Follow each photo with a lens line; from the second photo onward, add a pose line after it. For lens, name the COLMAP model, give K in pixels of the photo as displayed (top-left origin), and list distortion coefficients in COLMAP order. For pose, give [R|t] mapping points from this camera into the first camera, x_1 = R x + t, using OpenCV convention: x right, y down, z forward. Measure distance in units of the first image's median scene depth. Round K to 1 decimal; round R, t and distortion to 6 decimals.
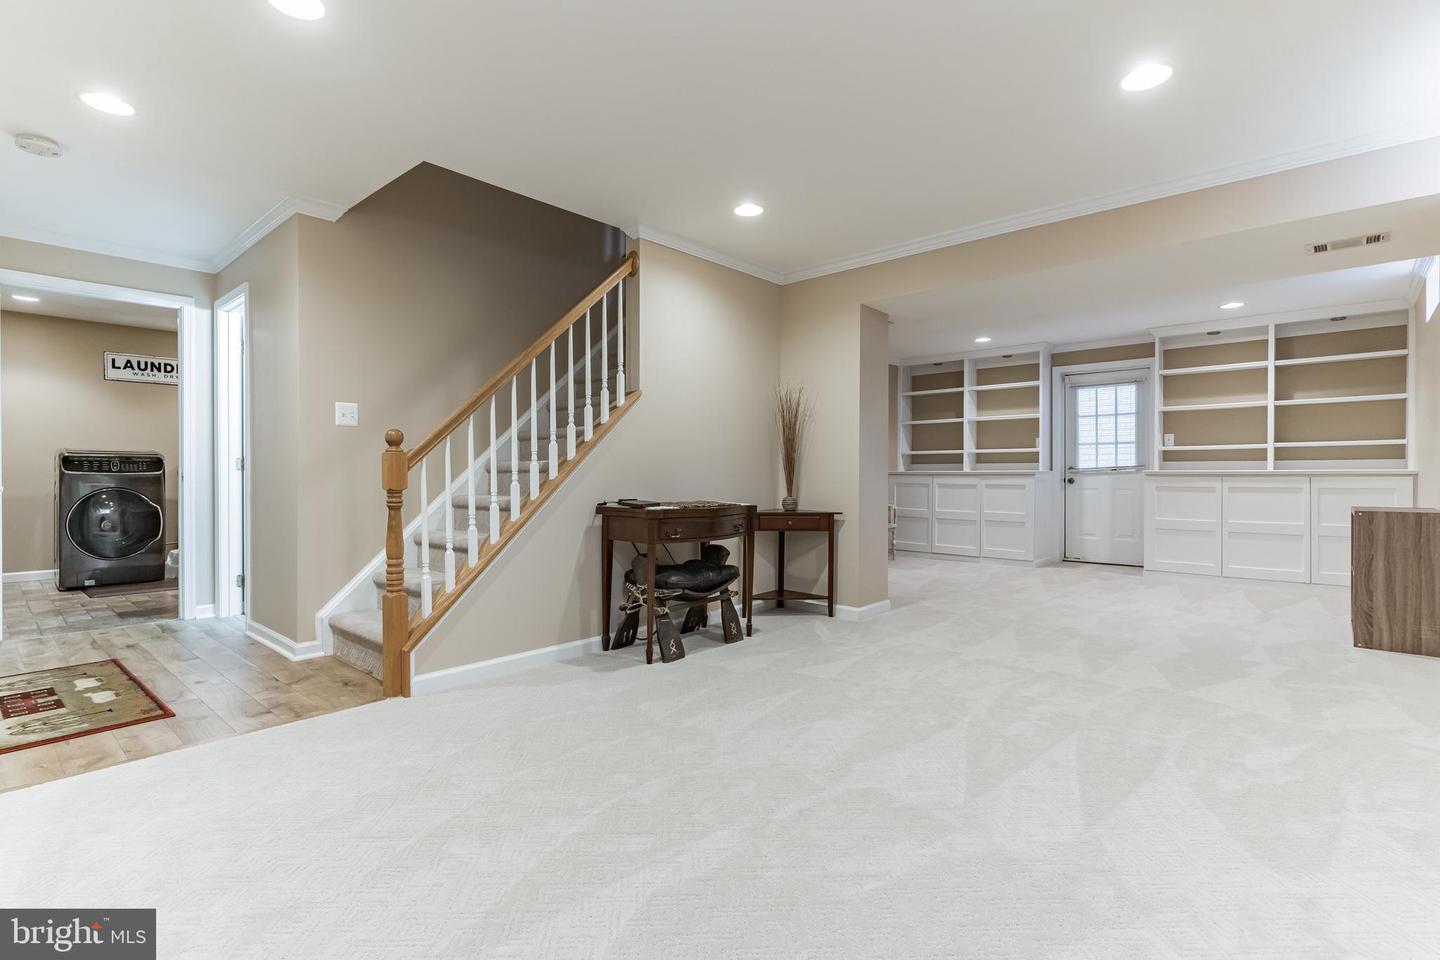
lens RADIAL K [[681.5, 0, 715.5], [0, 681.5, 482.9], [0, 0, 1]] dist [0.003295, 0.000248]
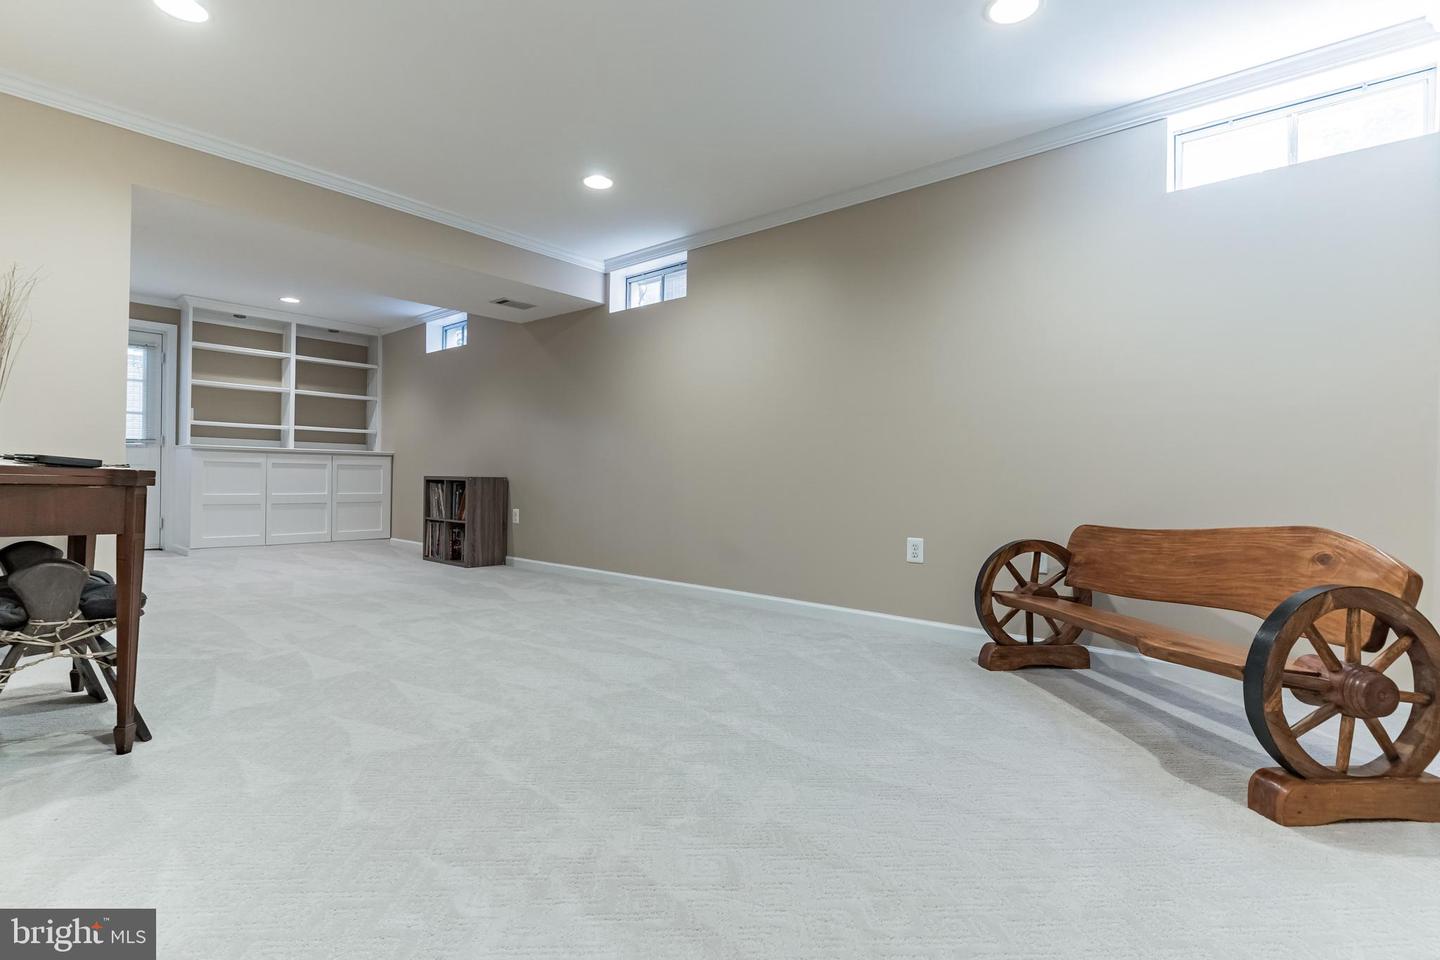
lens RADIAL K [[681.5, 0, 715.5], [0, 681.5, 482.9], [0, 0, 1]] dist [0.003295, 0.000248]
pose [[0.007005, -0.011578, 0.999908, -0.817946], [-0.006120, 0.999914, 0.011621, 0.050618], [-0.999957, -0.006201, 0.006934, 0.670847]]
